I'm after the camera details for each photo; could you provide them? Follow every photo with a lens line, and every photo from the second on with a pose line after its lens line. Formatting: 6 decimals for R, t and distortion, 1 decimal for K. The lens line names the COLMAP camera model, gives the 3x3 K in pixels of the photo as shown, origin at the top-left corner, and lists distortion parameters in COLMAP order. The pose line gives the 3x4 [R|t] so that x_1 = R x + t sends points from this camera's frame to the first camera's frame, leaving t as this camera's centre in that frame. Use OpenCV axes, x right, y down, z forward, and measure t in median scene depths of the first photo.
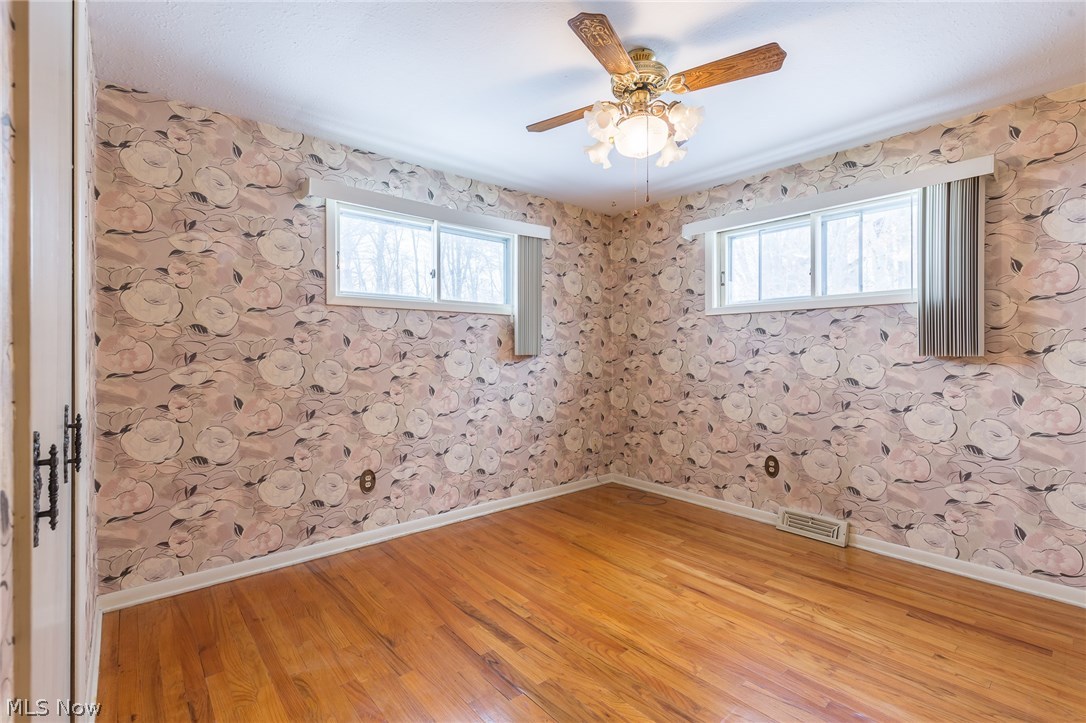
lens RADIAL K [[488.7, 0, 539.6], [0, 488.7, 359.2], [0, 0, 1]] dist [0.001027, -0.000029]
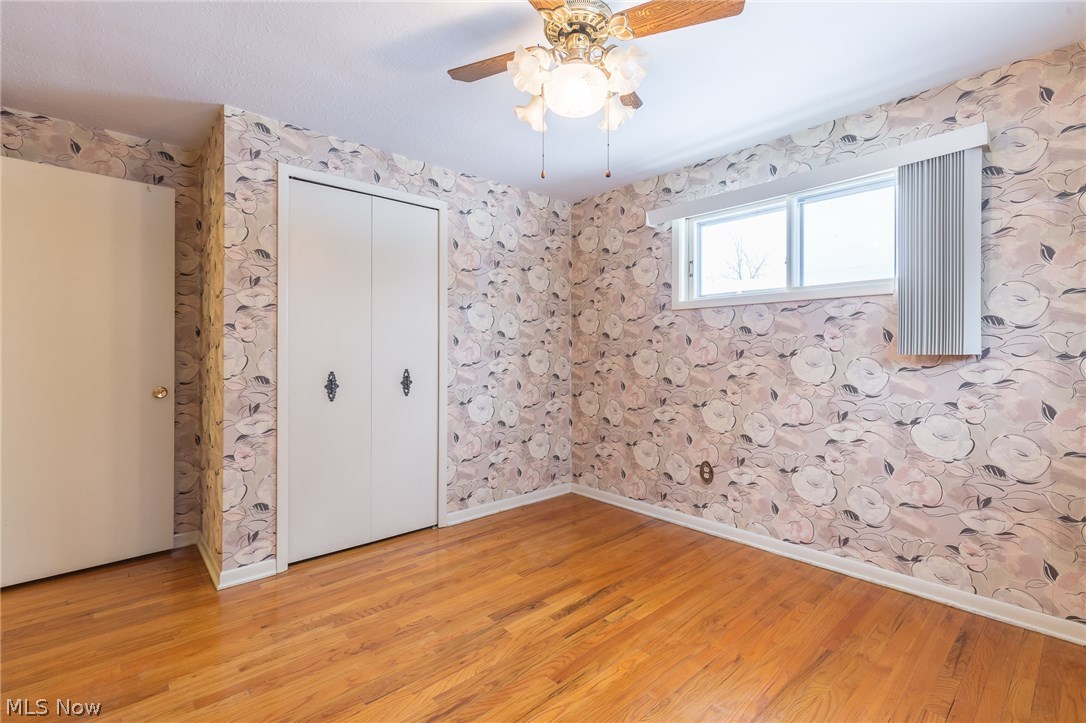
lens RADIAL K [[488.7, 0, 539.6], [0, 488.7, 359.2], [0, 0, 1]] dist [0.001027, -0.000029]
pose [[0.030643, 0.018352, -0.999362, 0.689928], [-0.011976, 0.999766, 0.017993, -0.010229], [0.999459, 0.011417, 0.030856, 0.604973]]
